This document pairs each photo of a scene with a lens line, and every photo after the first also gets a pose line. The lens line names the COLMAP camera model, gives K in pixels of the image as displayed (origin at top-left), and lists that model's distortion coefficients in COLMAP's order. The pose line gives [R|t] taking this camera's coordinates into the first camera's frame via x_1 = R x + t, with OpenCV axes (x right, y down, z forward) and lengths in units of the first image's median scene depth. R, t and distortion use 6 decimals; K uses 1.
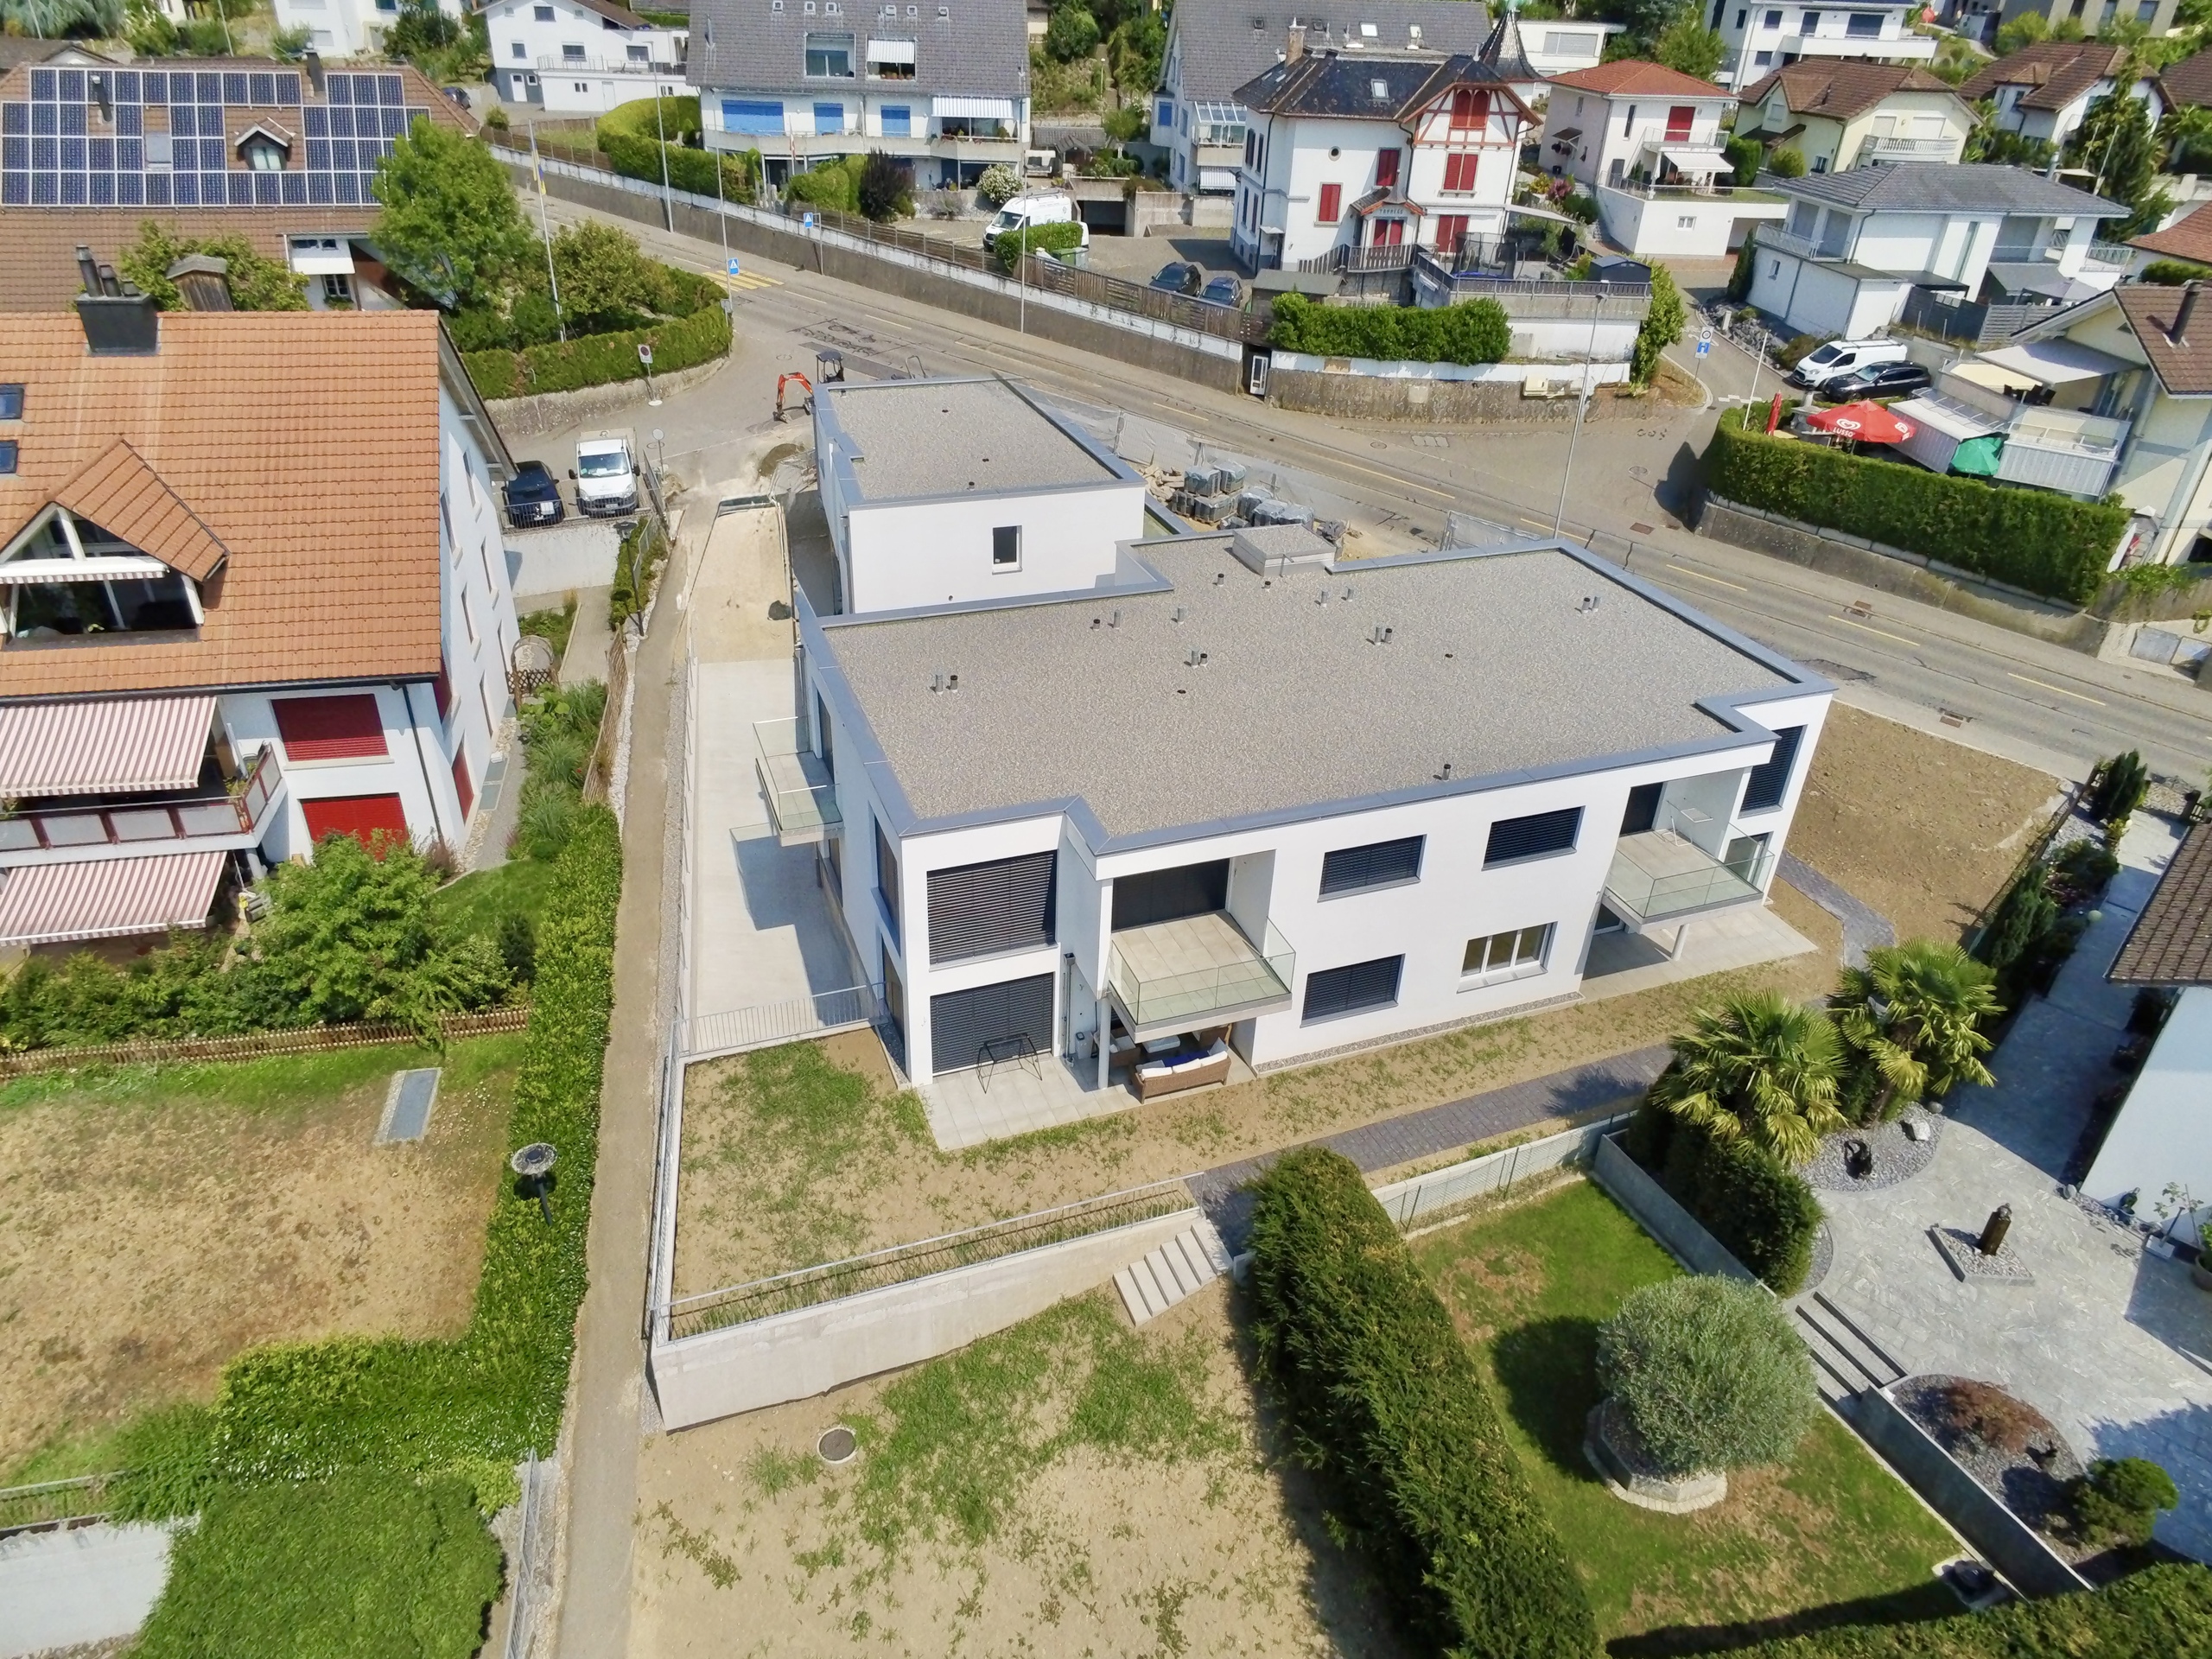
lens RADIAL K [[1448.3, 0, 1106.0], [0, 1448.3, 829.5], [0, 0, 1]] dist [-0.001119, 0.003926]
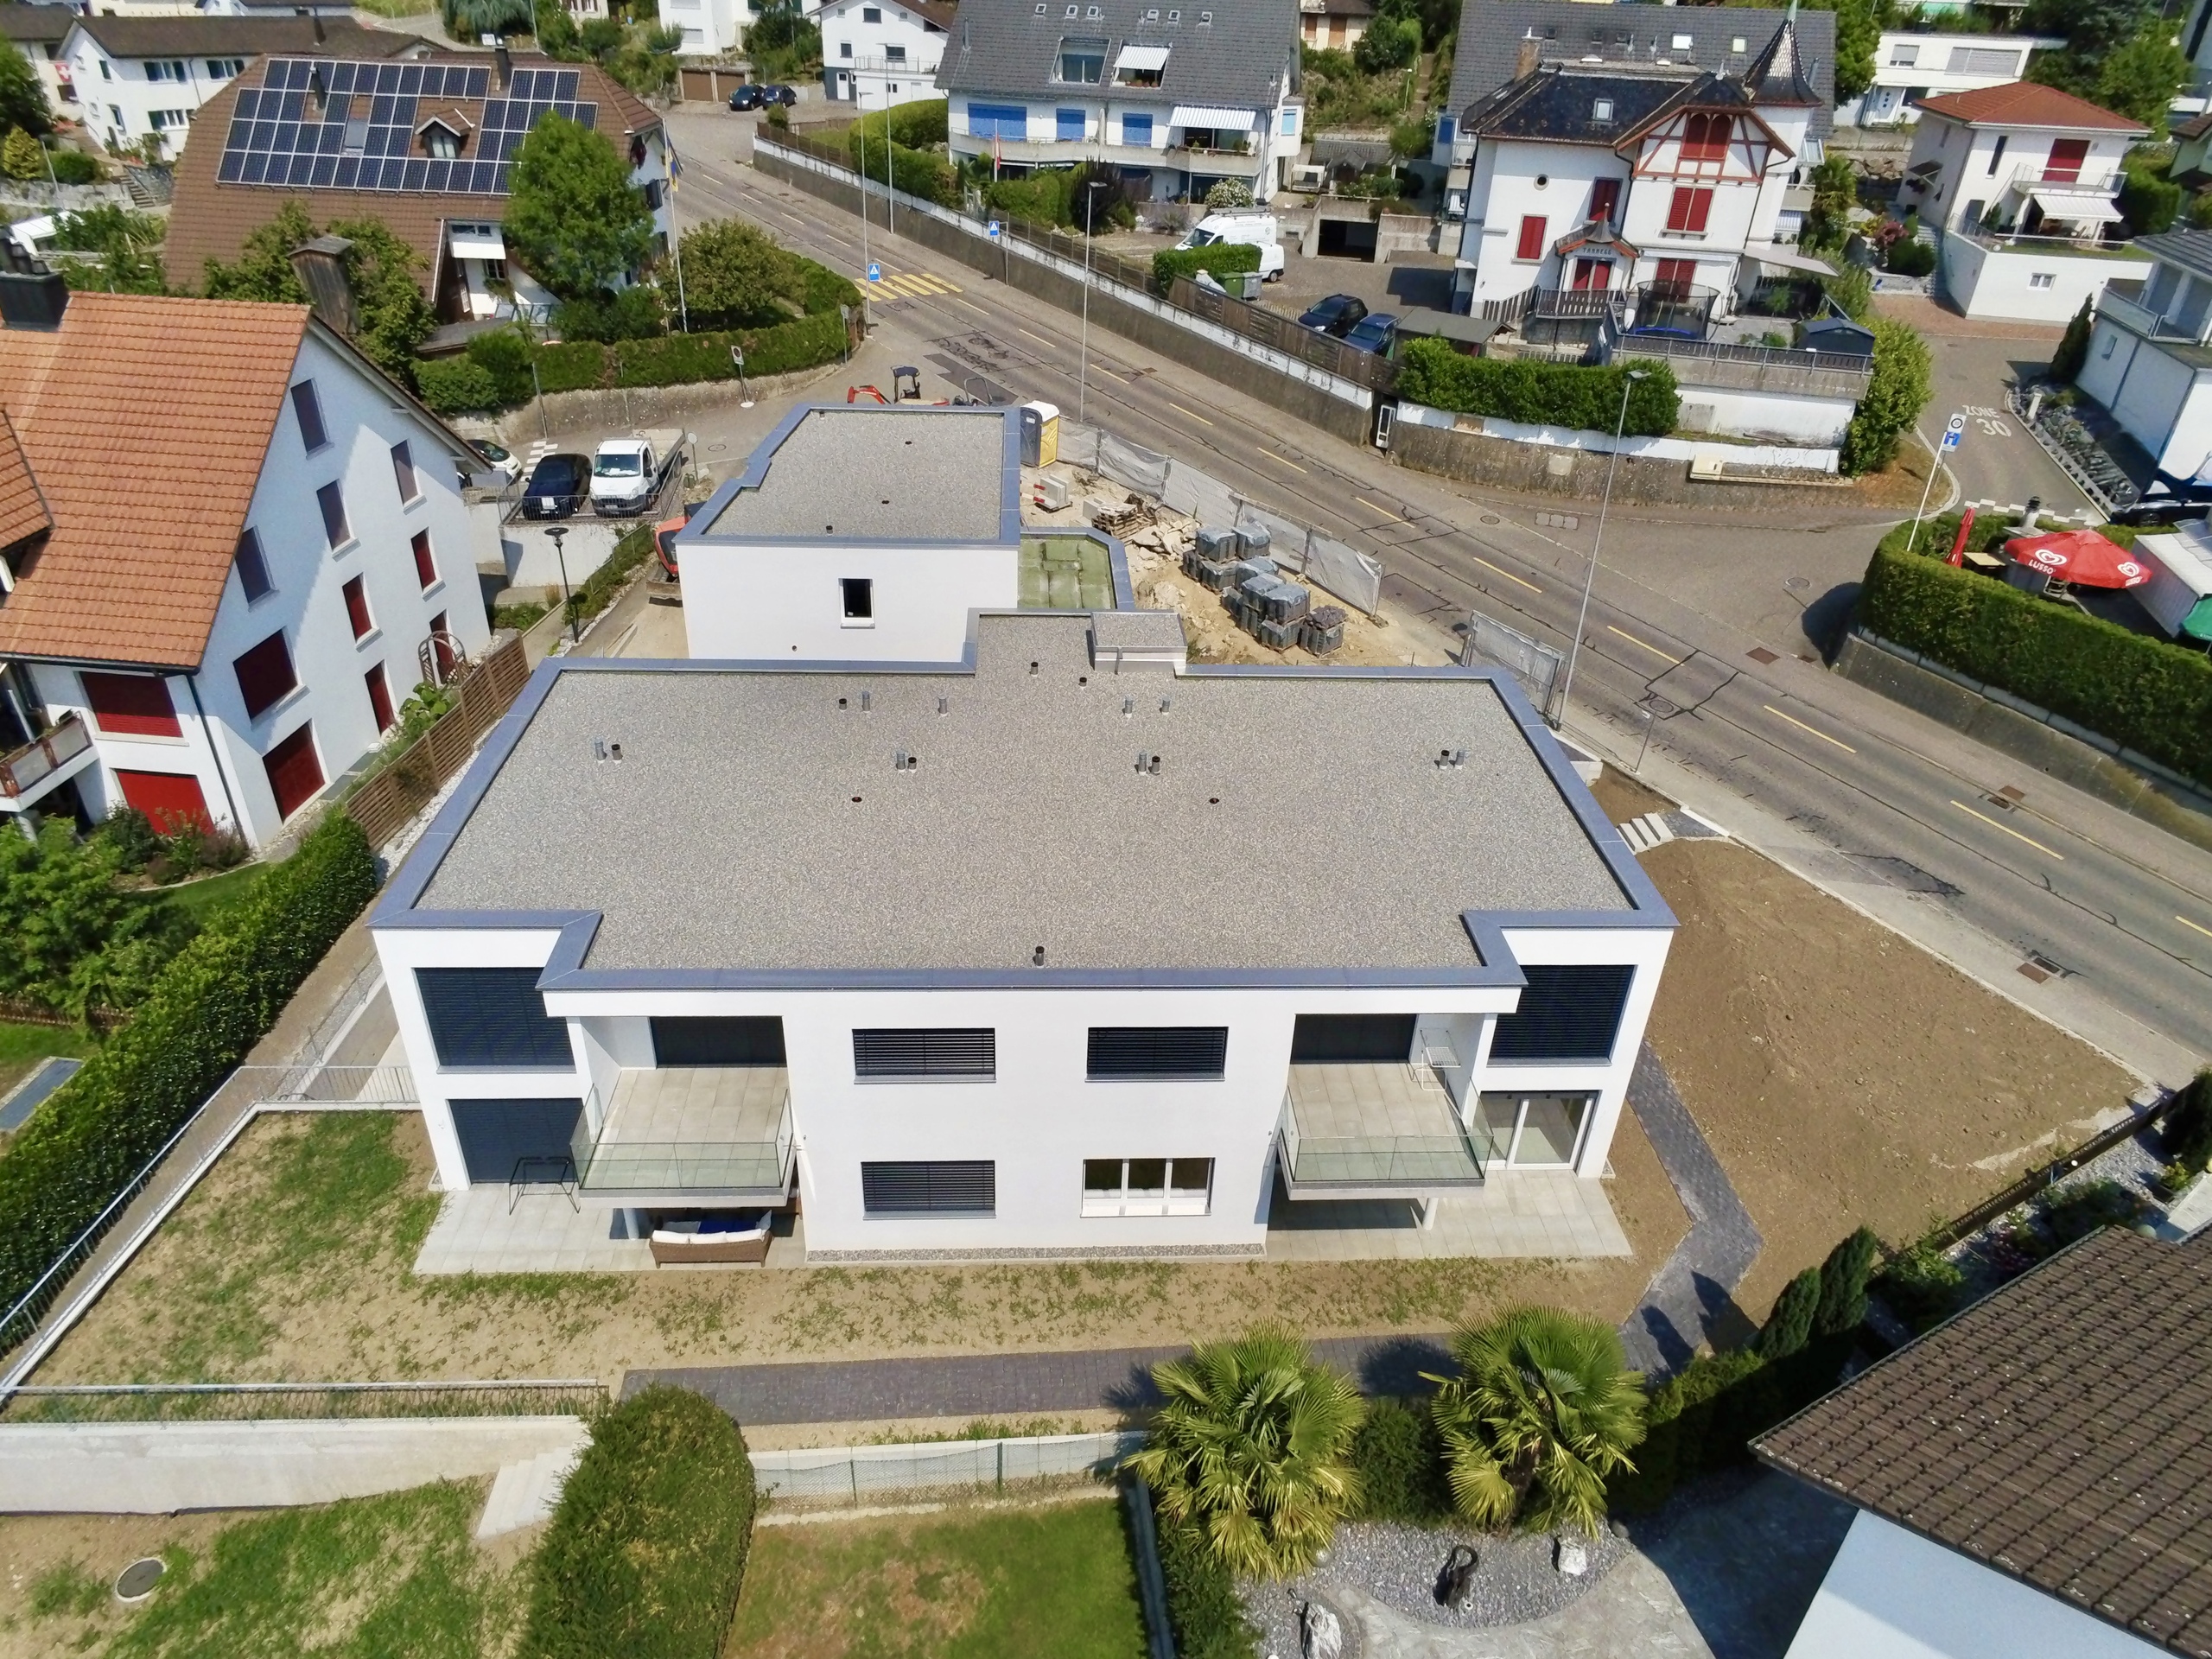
lens RADIAL K [[1440.0, 0, 1106.0], [0, 1440.0, 829.5], [0, 0, 1]] dist [0.001236, 0.003880]
pose [[0.952212, 0.157577, -0.261652, 0.214147], [-0.157911, 0.987253, 0.019890, -0.059879], [0.261451, 0.022378, 0.964957, 0.105505]]
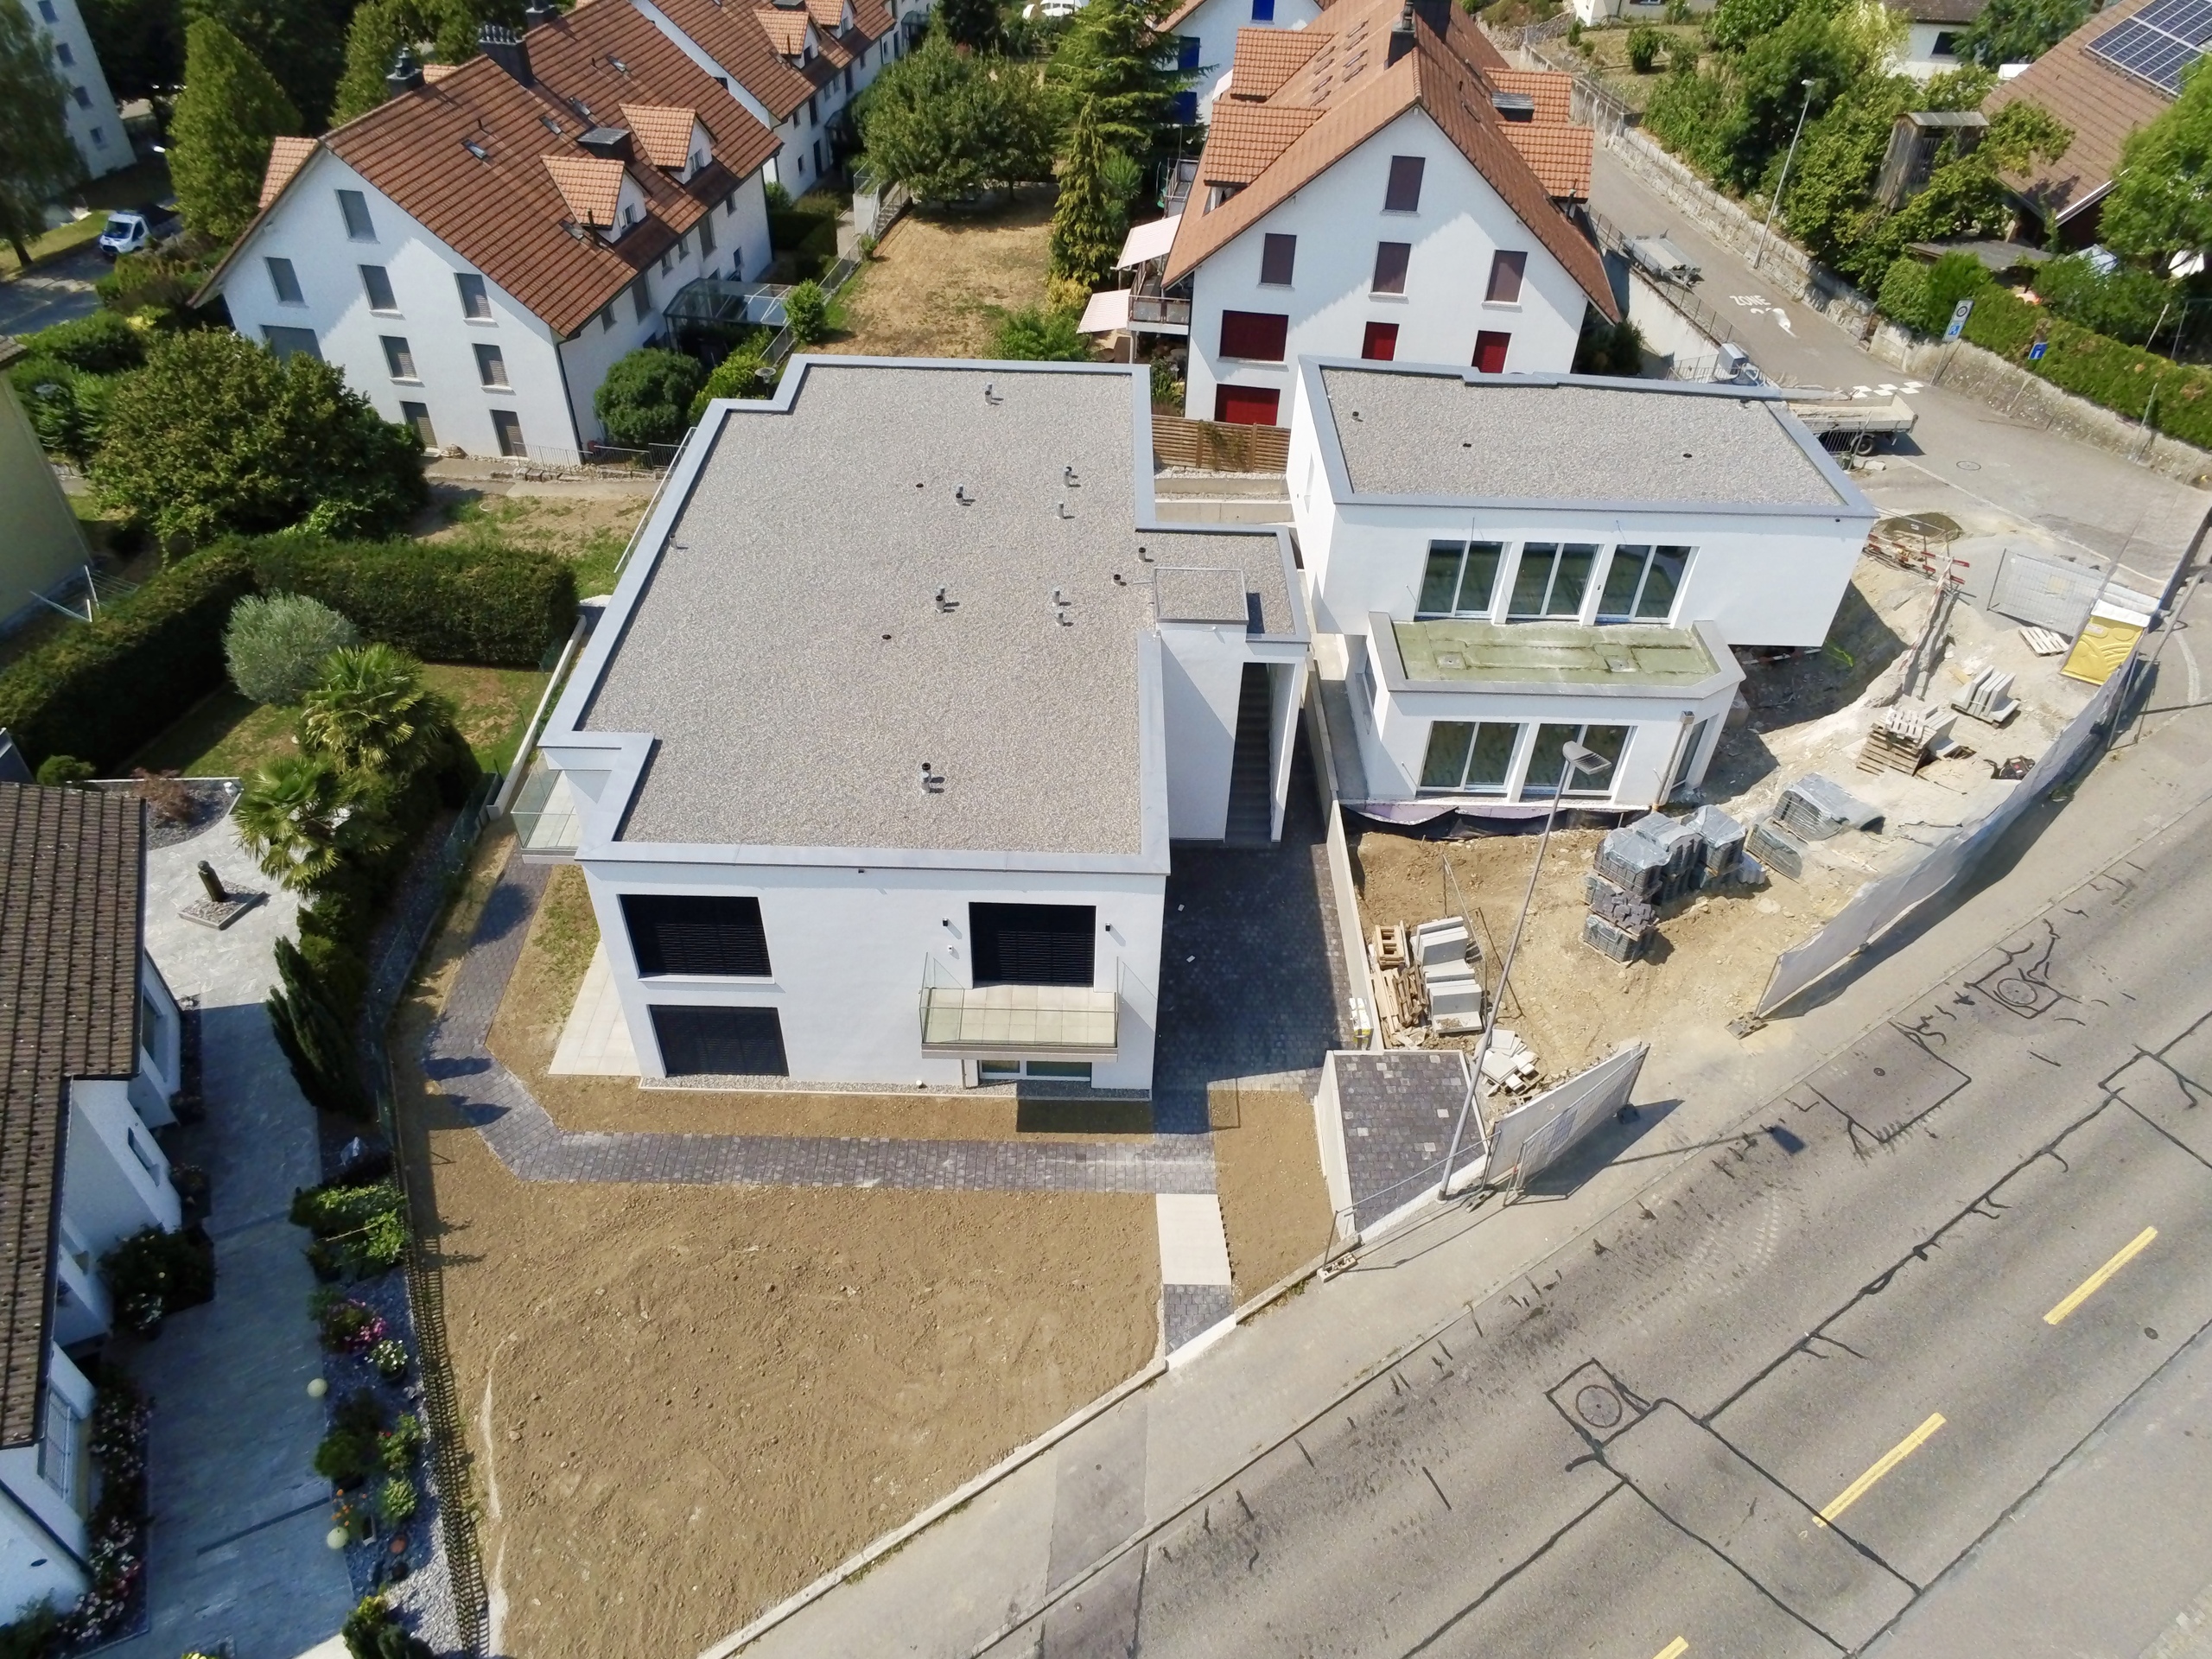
lens RADIAL K [[1440.0, 0, 1106.0], [0, 1440.0, 829.5], [0, 0, 1]] dist [0.001236, 0.003880]
pose [[-0.359878, 0.573606, -0.735842, 0.495862], [-0.512564, 0.537457, 0.669640, -0.391878], [0.779594, 0.618155, 0.100591, 0.588419]]
